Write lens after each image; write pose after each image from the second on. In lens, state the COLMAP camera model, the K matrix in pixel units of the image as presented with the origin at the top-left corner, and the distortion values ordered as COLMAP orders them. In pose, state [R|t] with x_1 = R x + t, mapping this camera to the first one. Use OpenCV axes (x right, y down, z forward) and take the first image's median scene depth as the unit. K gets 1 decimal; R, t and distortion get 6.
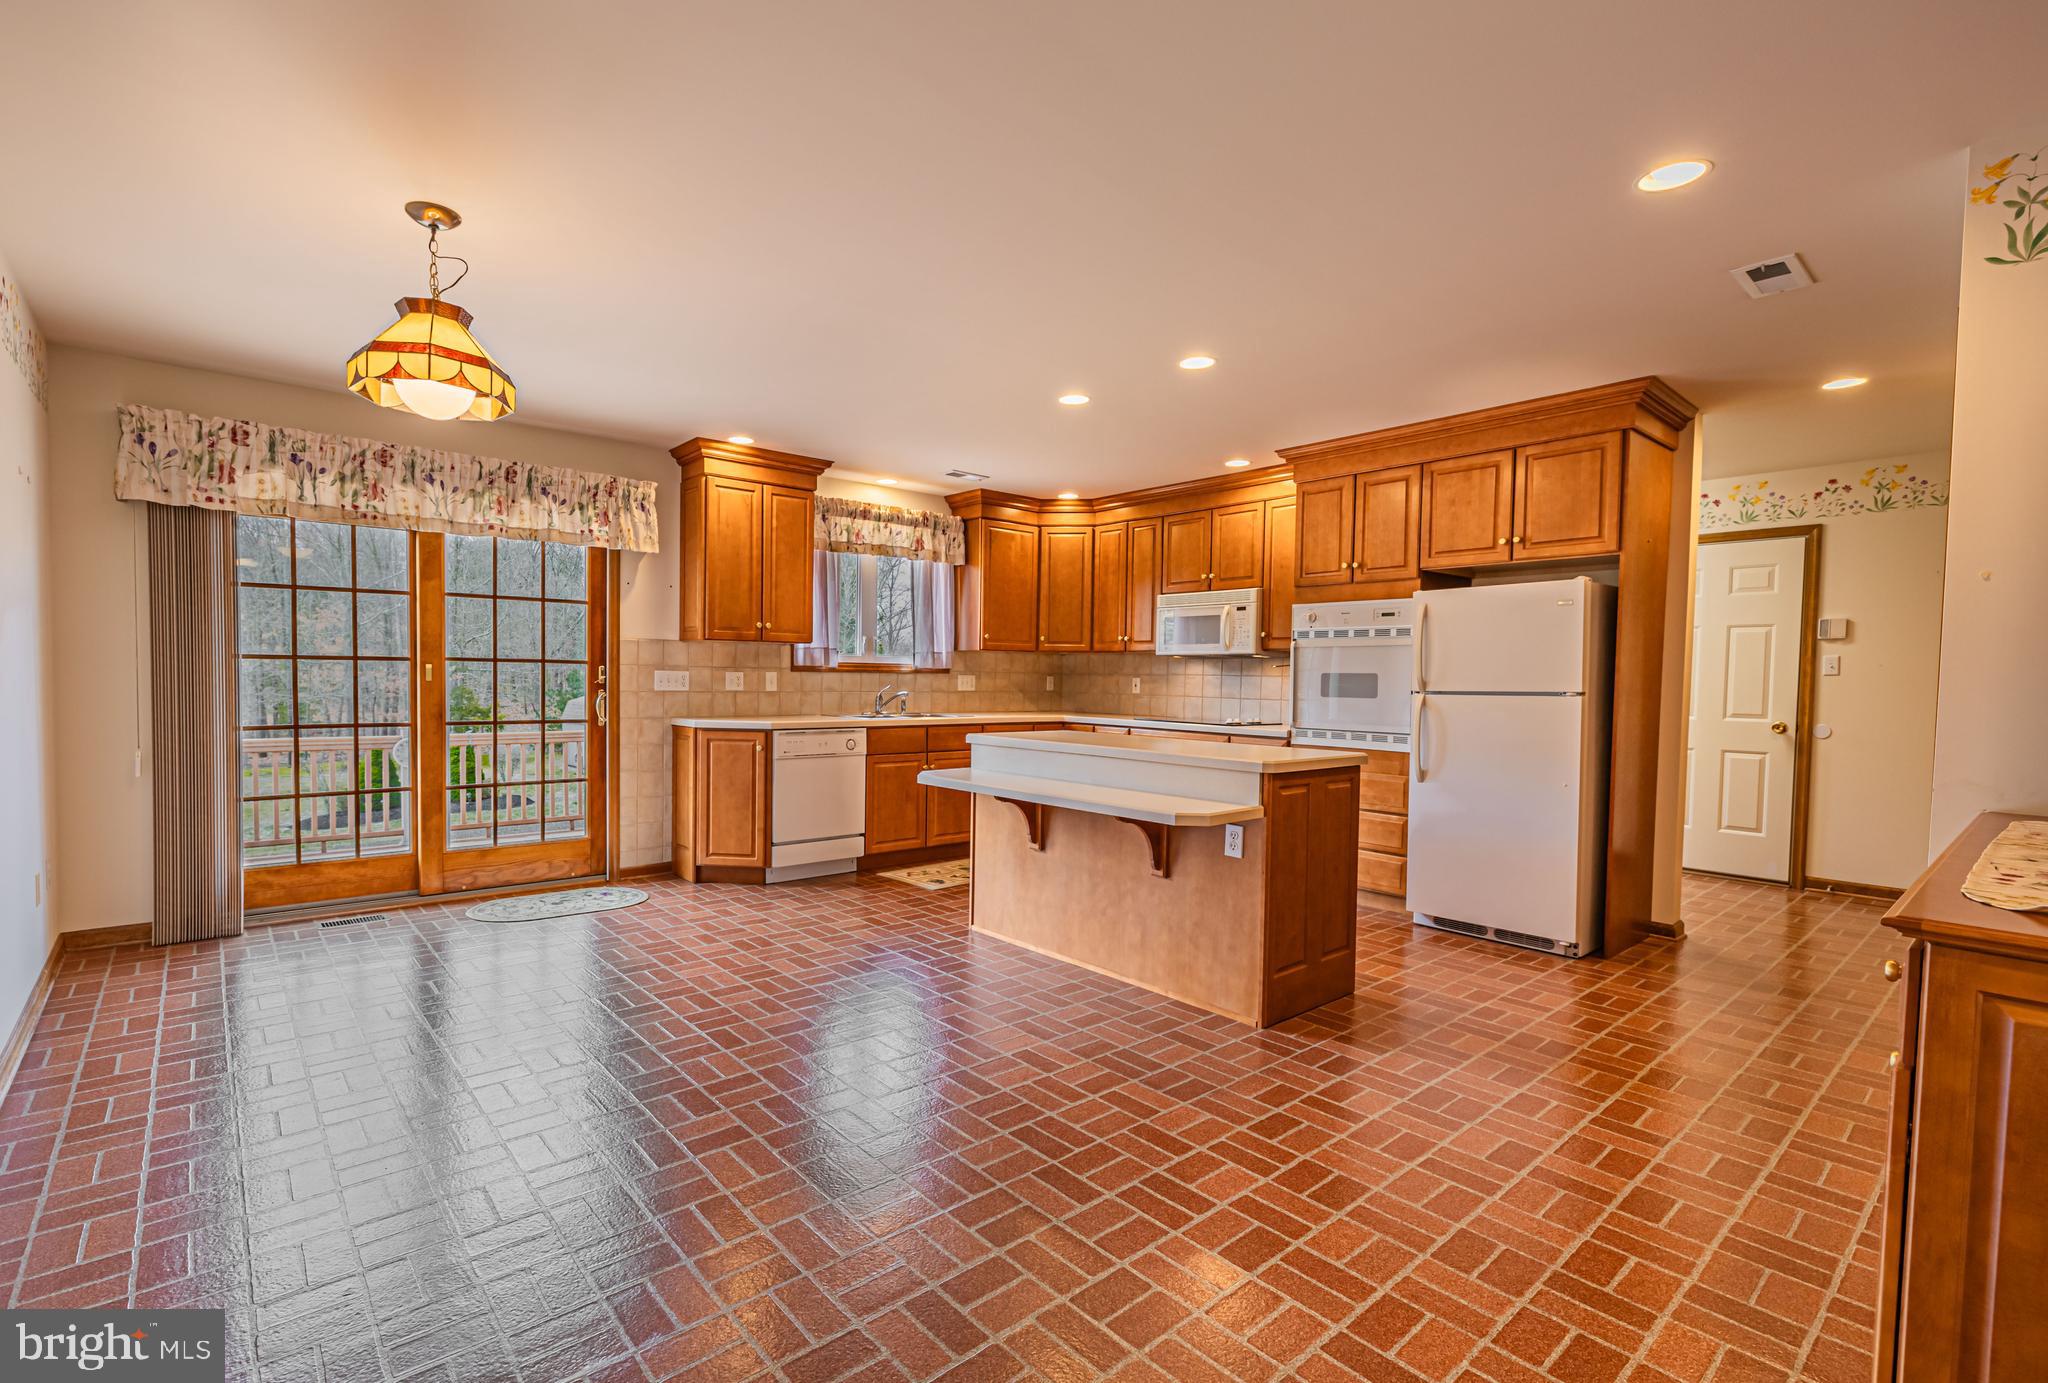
lens RADIAL K [[939.4, 0, 1023.0], [0, 939.4, 701.7], [0, 0, 1]] dist [-0.002470, -0.000282]
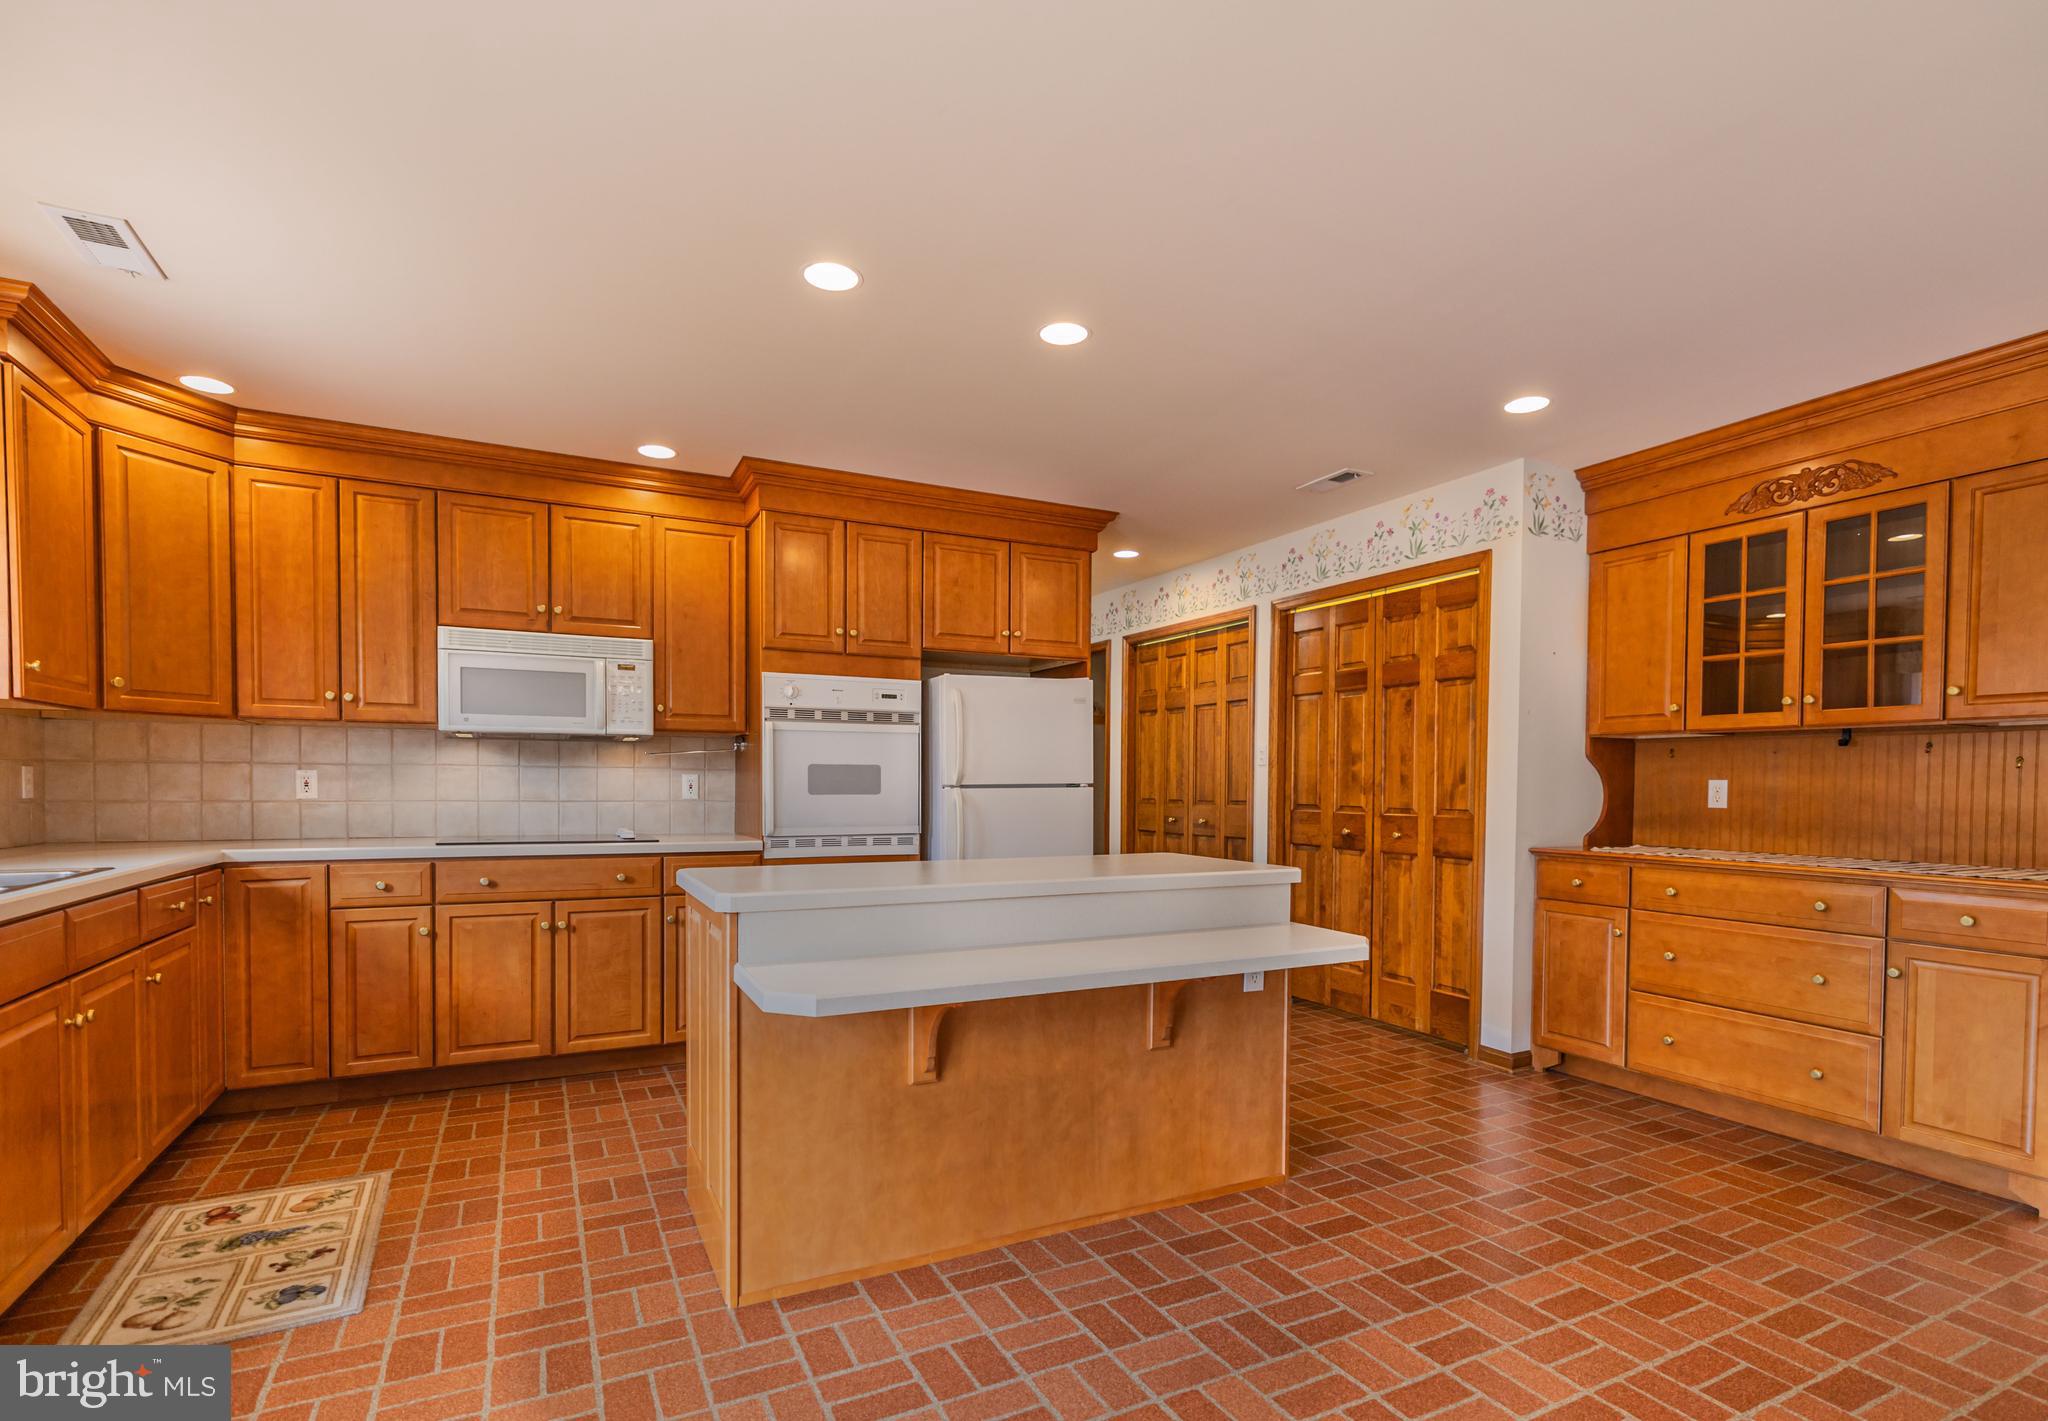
lens RADIAL K [[956.1, 0, 988.5], [0, 956.1, 797.7], [0, 0, 1]] dist [0.001859, -0.000018]
pose [[0.269272, -0.030438, 0.962583, -0.434704], [0.023640, 0.999408, 0.024989, -0.019940], [-0.962774, 0.016026, 0.269832, 0.682169]]
